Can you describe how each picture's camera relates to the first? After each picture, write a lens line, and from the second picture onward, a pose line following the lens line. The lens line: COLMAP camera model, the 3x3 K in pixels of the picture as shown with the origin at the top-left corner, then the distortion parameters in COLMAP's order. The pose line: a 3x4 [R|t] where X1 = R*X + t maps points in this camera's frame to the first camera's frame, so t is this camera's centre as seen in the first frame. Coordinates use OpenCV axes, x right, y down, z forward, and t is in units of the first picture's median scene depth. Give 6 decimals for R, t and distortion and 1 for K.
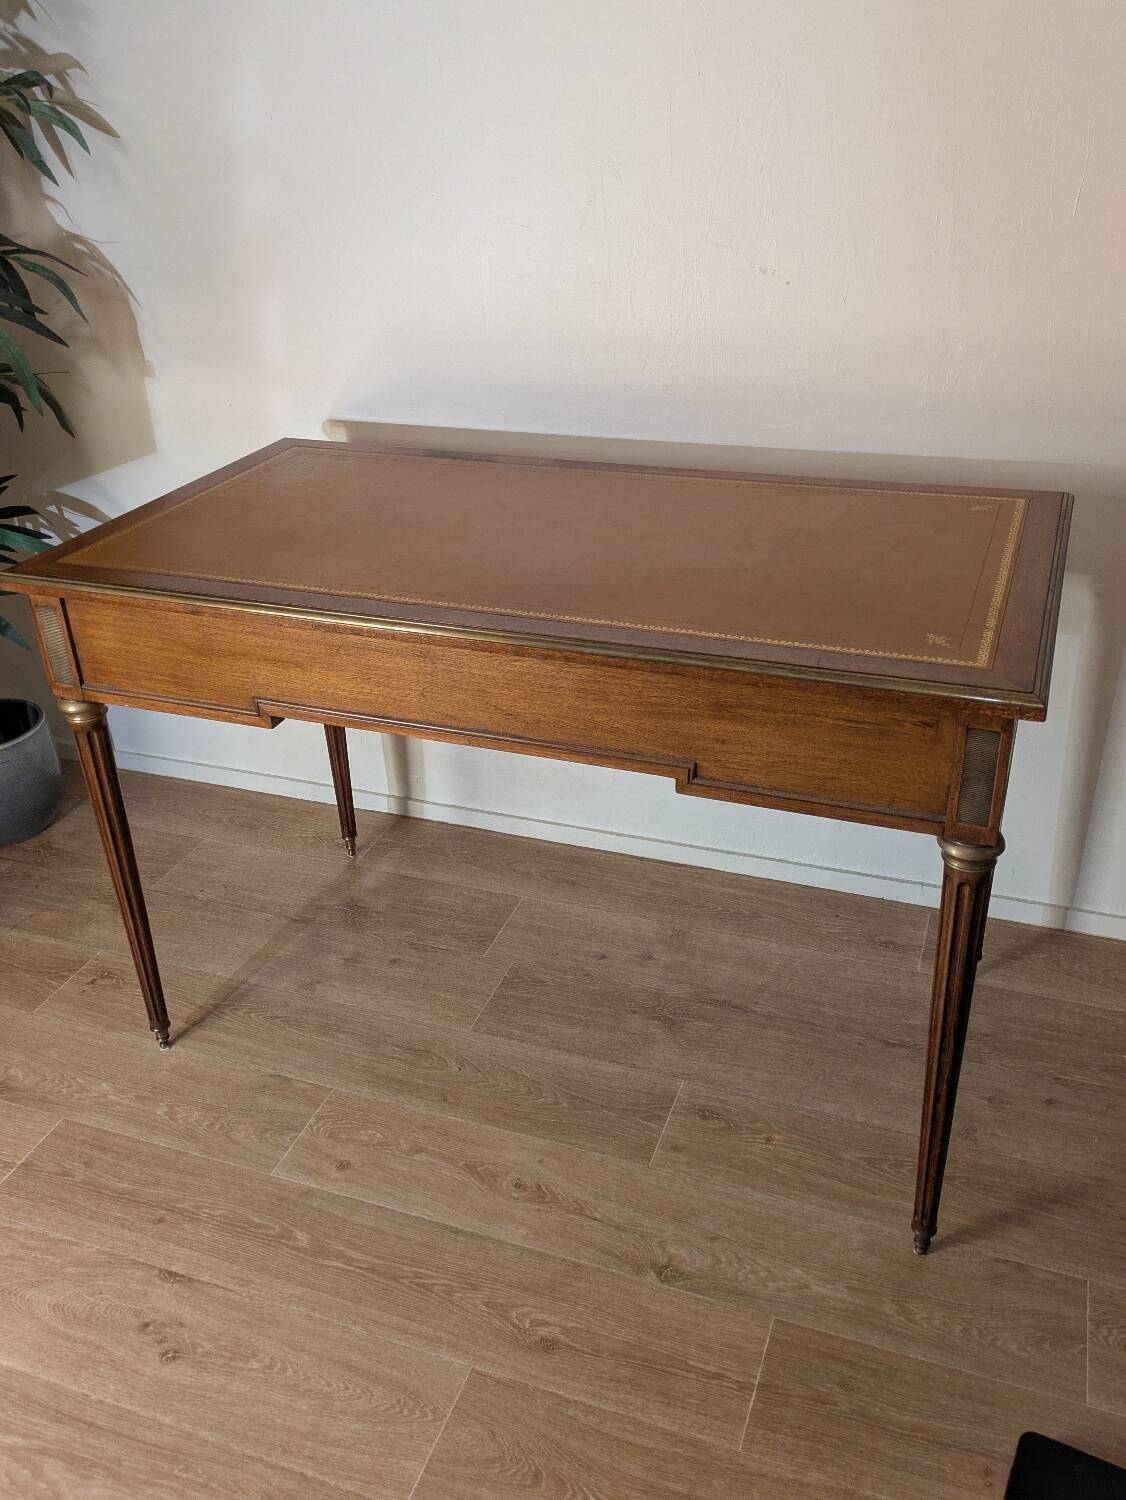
lens RADIAL K [[1267.4, 0, 567.7], [0, 1267.4, 765.6], [0, 0, 1]] dist [0.063842, -0.067529]
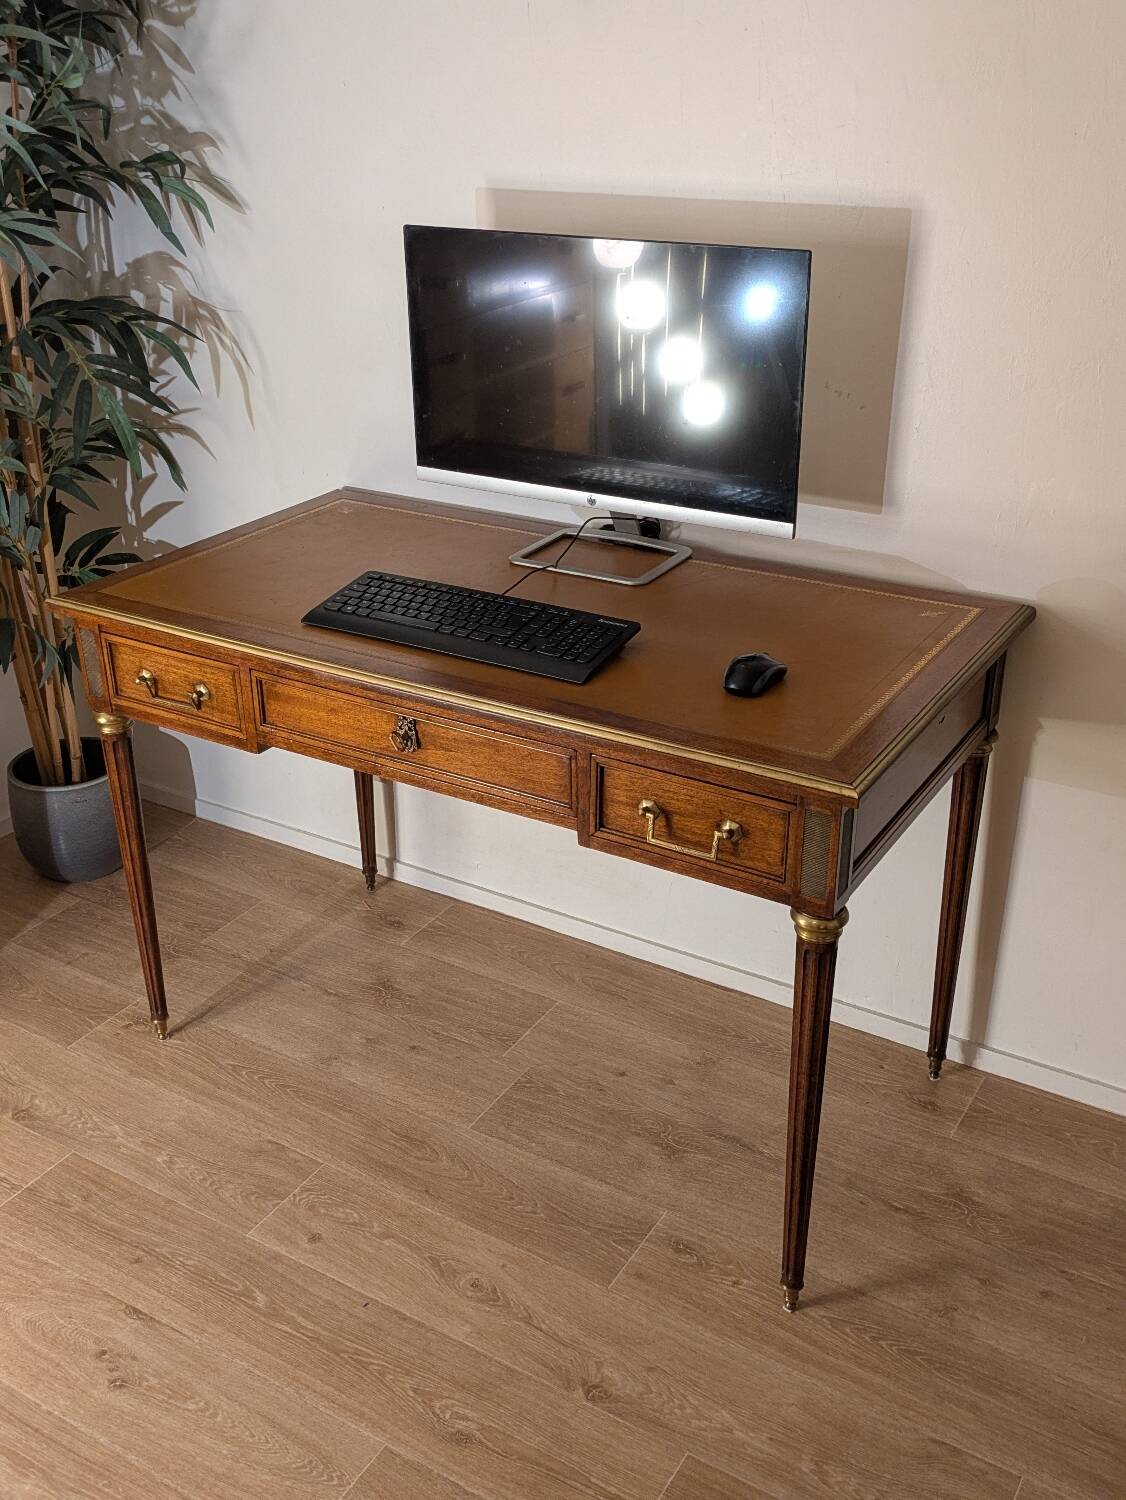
lens RADIAL K [[1582.9, 0, 521.2], [0, 1582.9, 751.7], [0, 0, 1]] dist [0.059878, 0.000000]
pose [[0.974860, 0.099932, -0.199152, 0.182633], [-0.110935, 0.992815, -0.044853, -0.029408], [0.193239, 0.065818, 0.978942, -0.215704]]
